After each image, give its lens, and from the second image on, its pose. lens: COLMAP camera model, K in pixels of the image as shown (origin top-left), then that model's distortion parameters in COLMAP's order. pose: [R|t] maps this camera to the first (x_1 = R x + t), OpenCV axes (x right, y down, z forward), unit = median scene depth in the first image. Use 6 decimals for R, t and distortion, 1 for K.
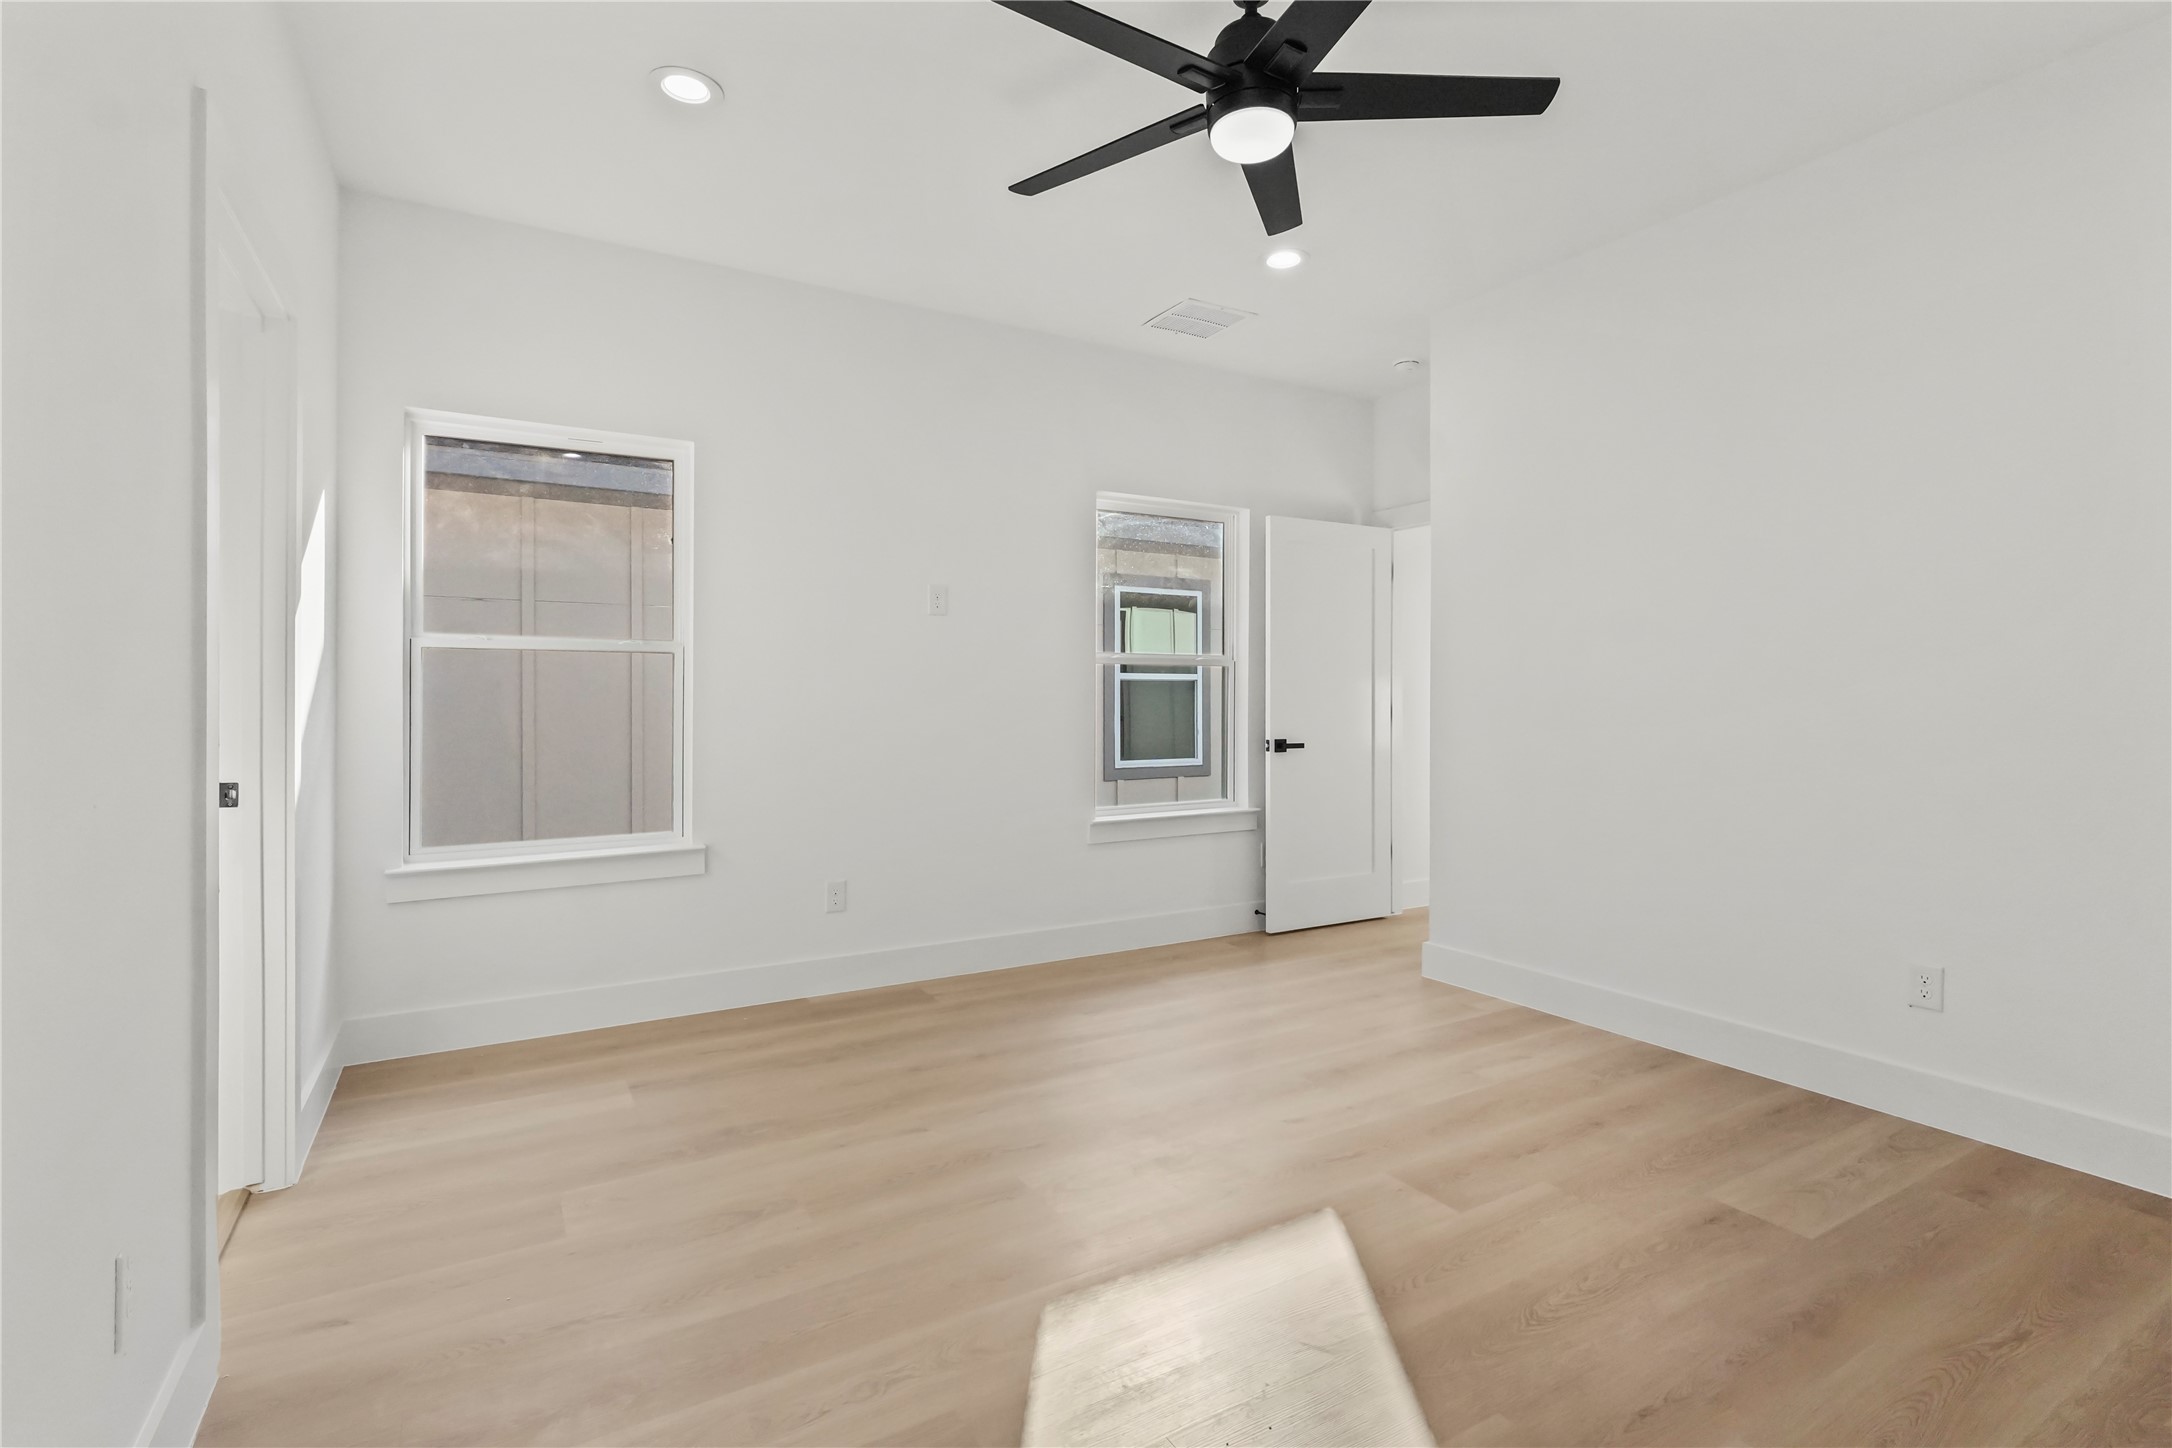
lens RADIAL K [[1017.6, 0, 1087.3], [0, 1017.6, 699.0], [0, 0, 1]] dist [-0.002854, -0.000134]
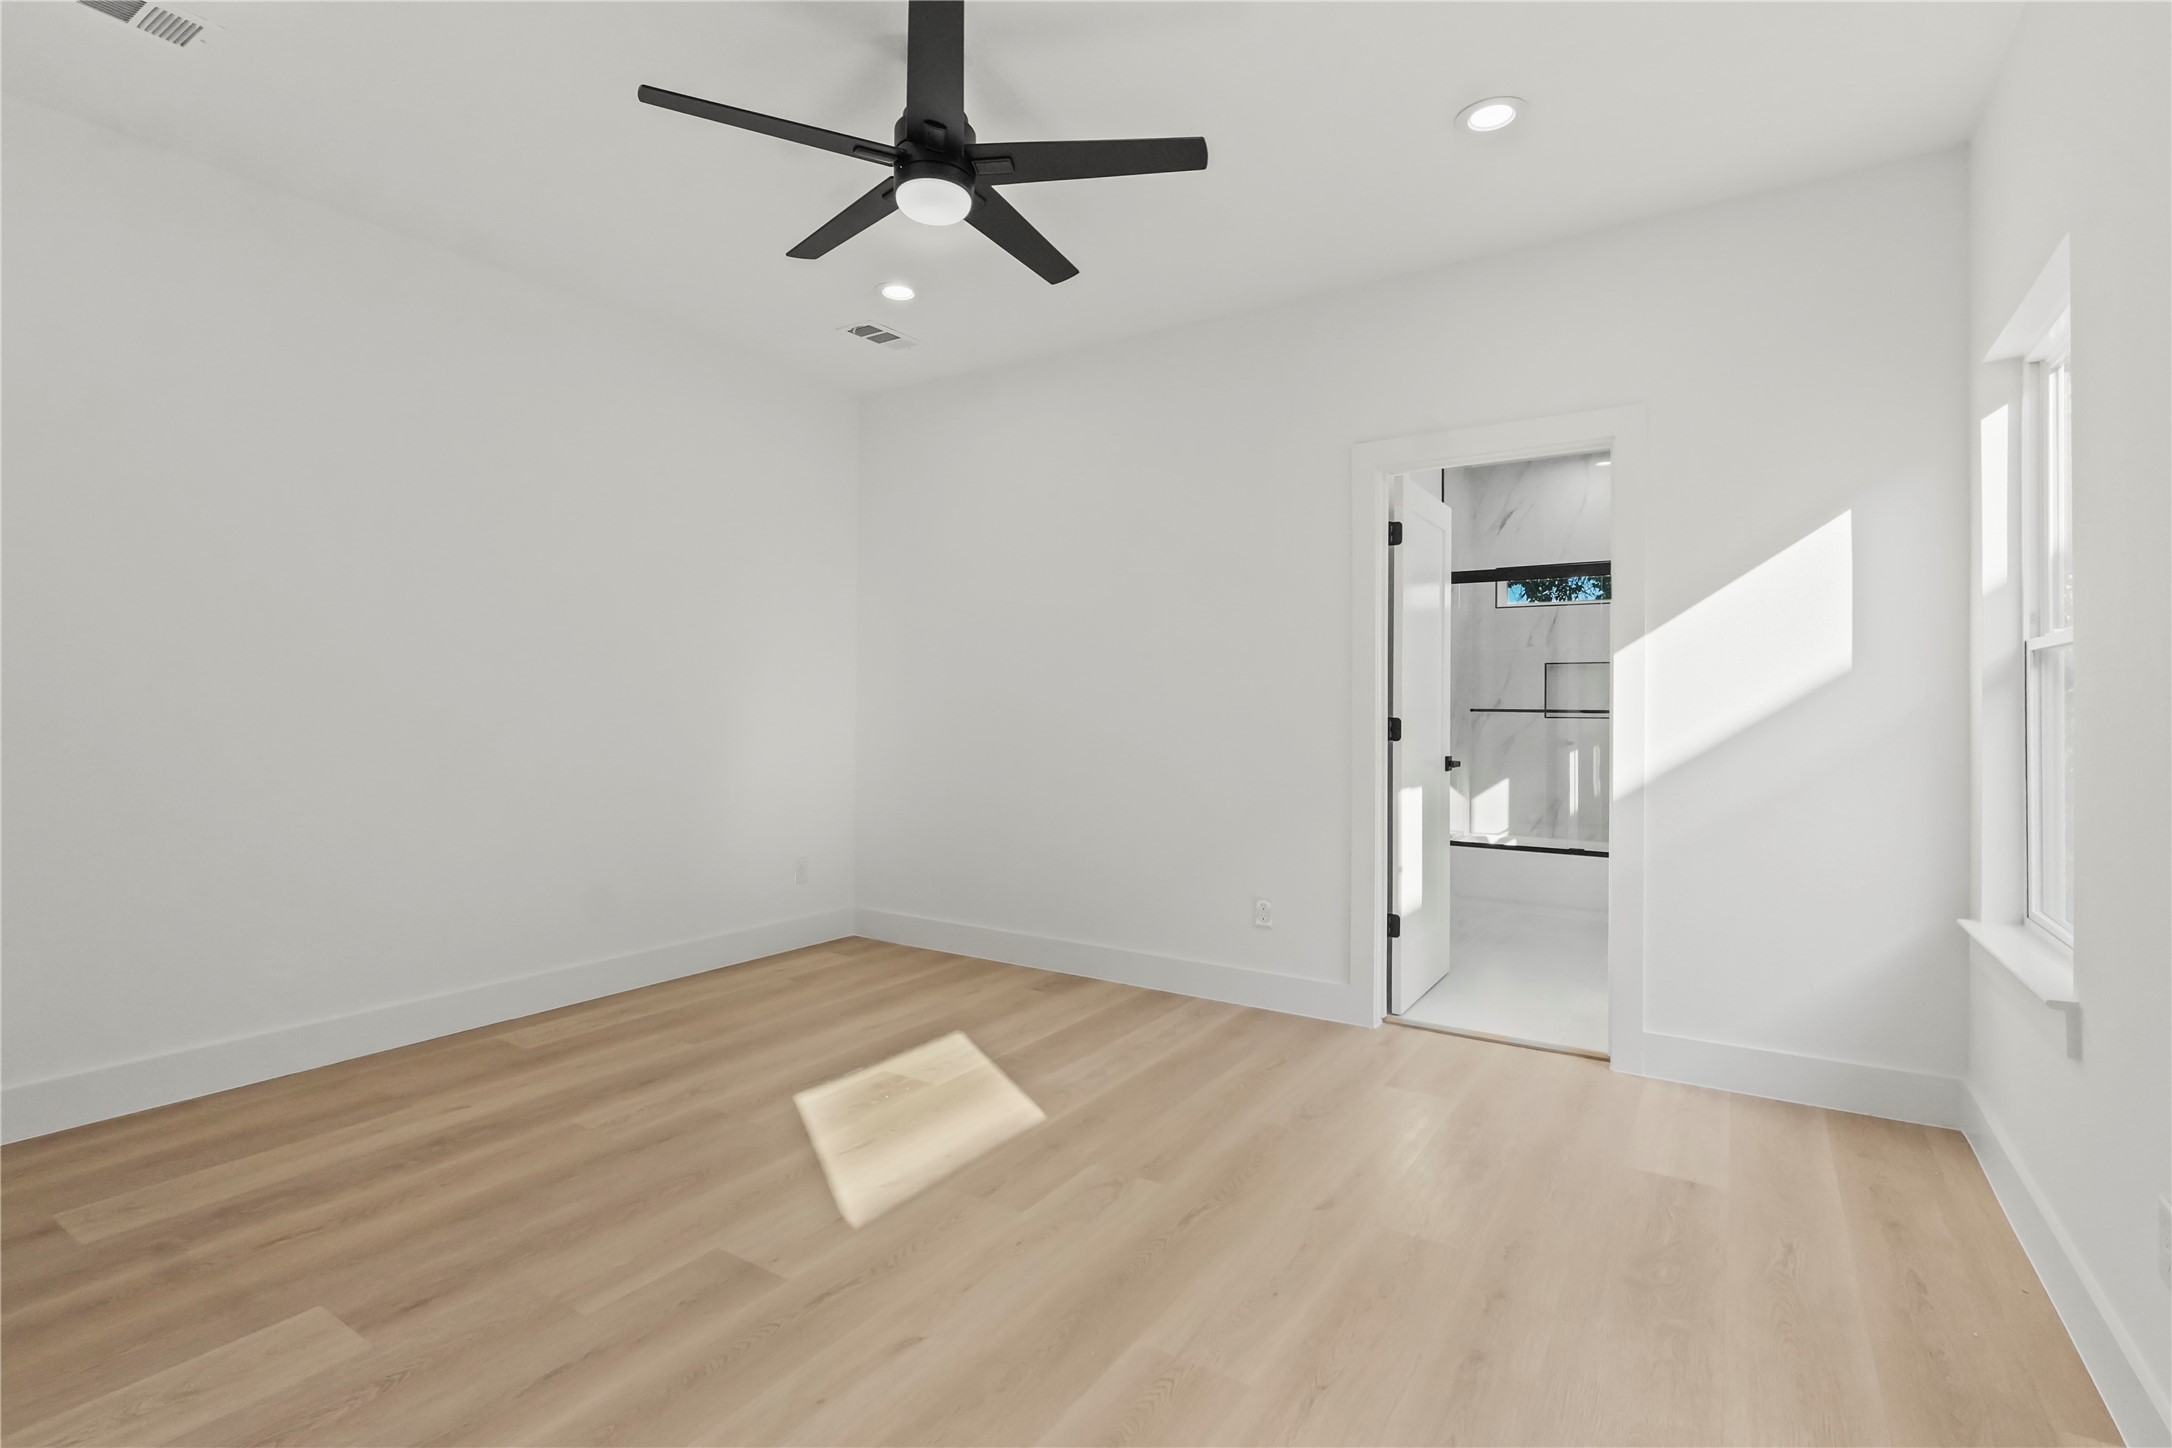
lens RADIAL K [[1017.6, 0, 1087.3], [0, 1017.6, 699.0], [0, 0, 1]] dist [-0.002854, -0.000134]
pose [[-0.893795, -0.009201, -0.448381, 0.476433], [-0.007592, 0.999957, -0.005386, -0.007327], [0.448411, -0.001410, -0.893827, 1.956167]]
